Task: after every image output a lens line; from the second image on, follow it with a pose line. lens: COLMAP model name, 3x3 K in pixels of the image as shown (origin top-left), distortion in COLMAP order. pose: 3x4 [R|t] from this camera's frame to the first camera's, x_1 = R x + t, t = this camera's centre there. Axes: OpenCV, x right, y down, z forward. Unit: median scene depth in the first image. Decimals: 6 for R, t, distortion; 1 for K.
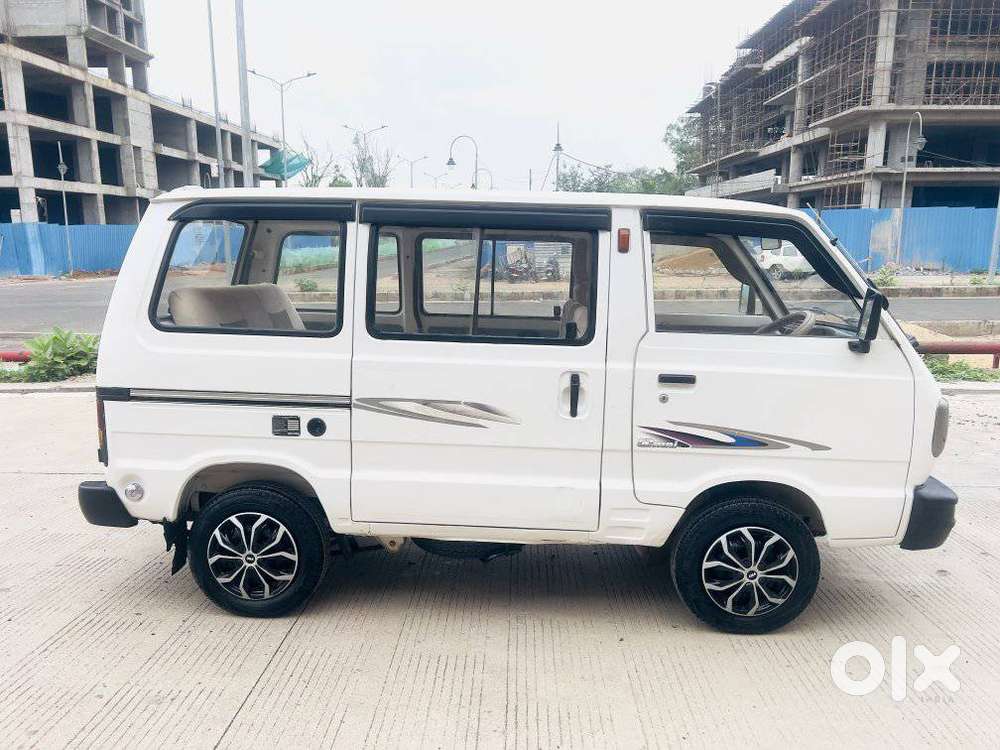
lens RADIAL K [[747.8, 0, 498.5], [0, 747.8, 378.1], [0, 0, 1]] dist [0.045896, -0.046812]
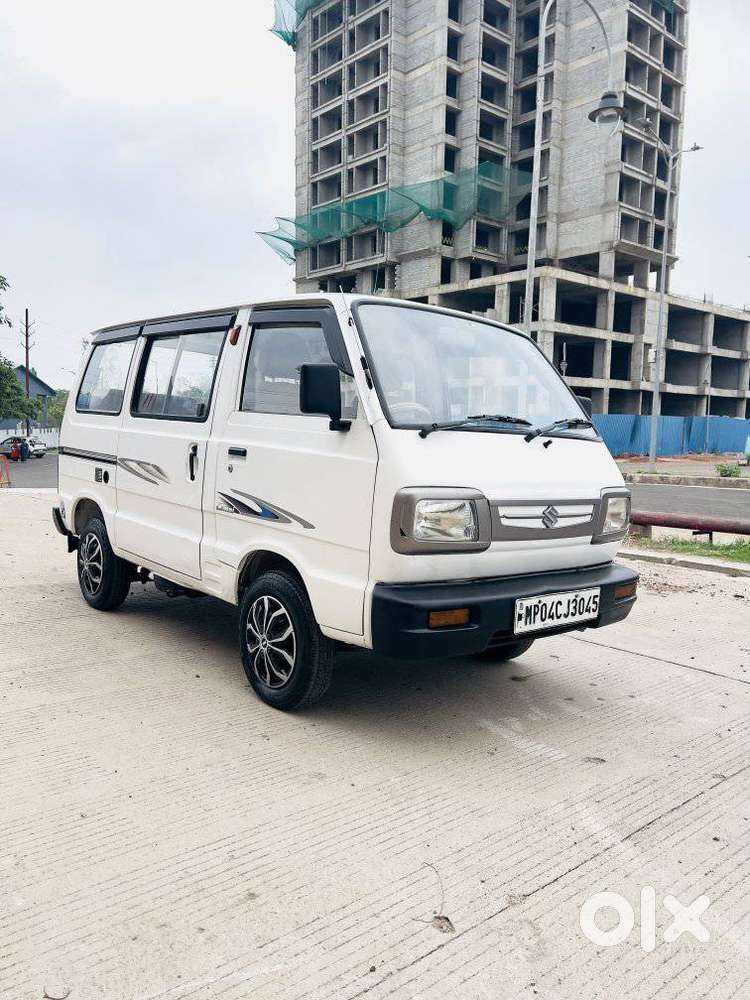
lens RADIAL K [[746.9, 0, 371.8], [0, 746.9, 501.4], [0, 0, 1]] dist [0.048896, -0.050664]
pose [[0.690342, 0.087596, -0.718160, 1.101292], [-0.152784, 0.987908, -0.026367, 0.068189], [0.707167, 0.127926, 0.695378, 0.336790]]
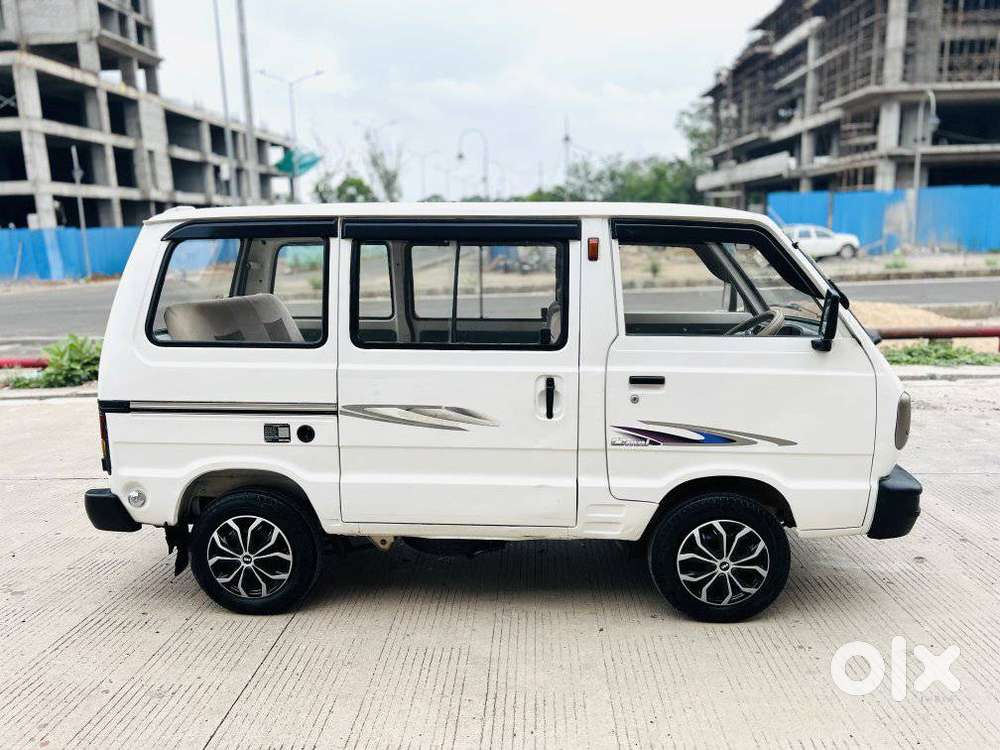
lens RADIAL K [[746.9, 0, 500.0], [0, 746.9, 375.0], [0, 0, 1]] dist [0.048896, -0.050664]
pose [[0.999512, -0.023653, -0.020421, 0.050132], [0.023798, 0.999693, 0.006861, -0.016623], [0.020253, -0.007343, 0.999768, -0.043537]]
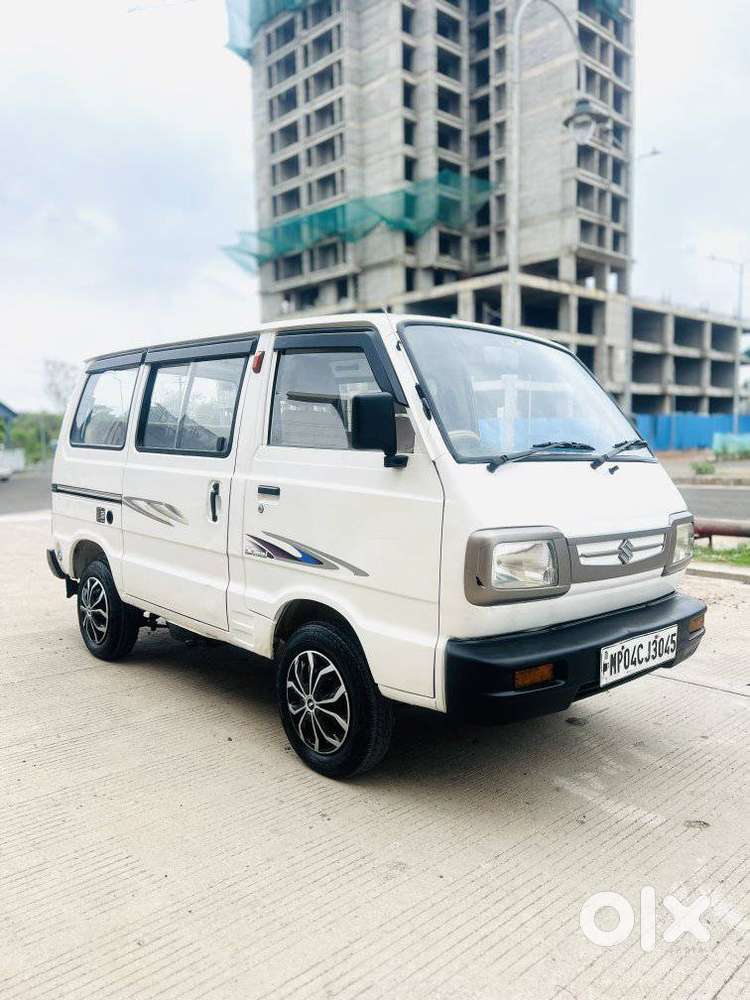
lens RADIAL K [[748.8, 0, 370.2], [0, 748.8, 495.4], [0, 0, 1]] dist [0.027478, -0.009039]
pose [[0.719014, 0.045051, -0.693534, 0.965739], [-0.111014, 0.992529, -0.050620, 0.041007], [0.686072, 0.113389, 0.718643, 0.330046]]
